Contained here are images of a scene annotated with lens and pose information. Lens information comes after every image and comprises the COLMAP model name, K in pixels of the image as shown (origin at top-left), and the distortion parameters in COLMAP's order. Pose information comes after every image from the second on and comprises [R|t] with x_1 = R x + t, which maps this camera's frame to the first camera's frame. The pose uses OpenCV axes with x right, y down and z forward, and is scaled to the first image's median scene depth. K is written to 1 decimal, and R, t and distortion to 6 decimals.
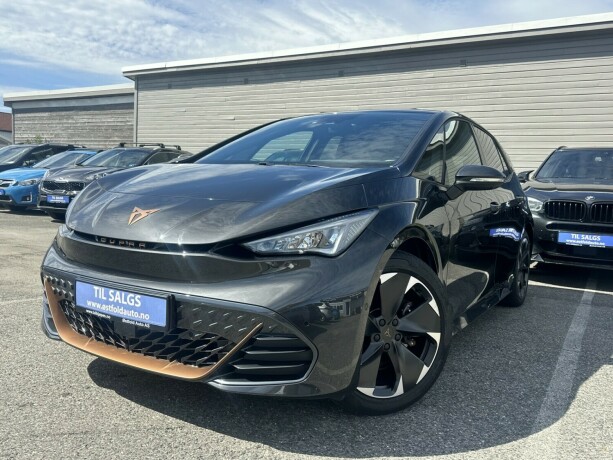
lens RADIAL K [[526.8, 0, 305.6], [0, 526.8, 239.6], [0, 0, 1]] dist [0.054645, -0.106670]
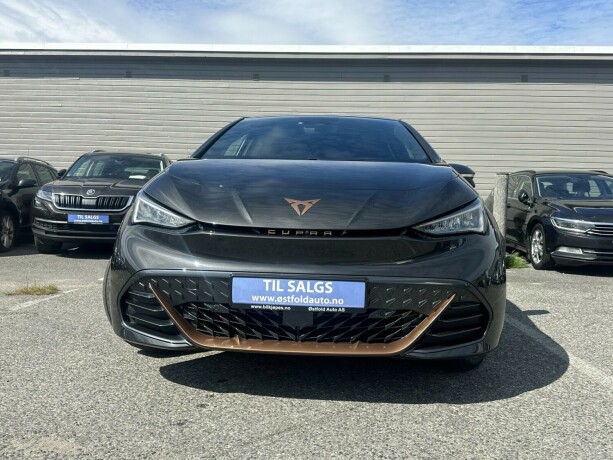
lens RADIAL K [[530.7, 0, 299.4], [0, 530.7, 229.8], [0, 0, 1]] dist [0.079009, -0.106423]
pose [[0.883064, -0.043090, 0.467271, -0.814218], [0.059978, 0.997972, -0.021320, 0.021963], [-0.465405, 0.046853, 0.883857, 0.106520]]
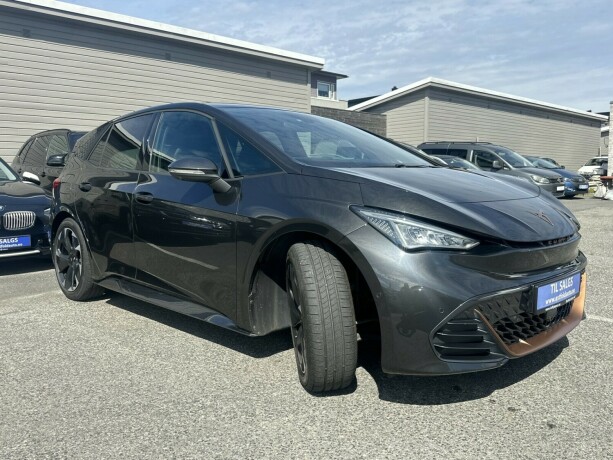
lens RADIAL K [[530.7, 0, 299.4], [0, 530.7, 229.8], [0, 0, 1]] dist [0.079009, -0.106423]
pose [[0.238308, -0.149159, 0.959667, -1.666393], [0.114944, 0.985522, 0.124634, -0.245806], [-0.964364, 0.080606, 0.252002, 1.249491]]
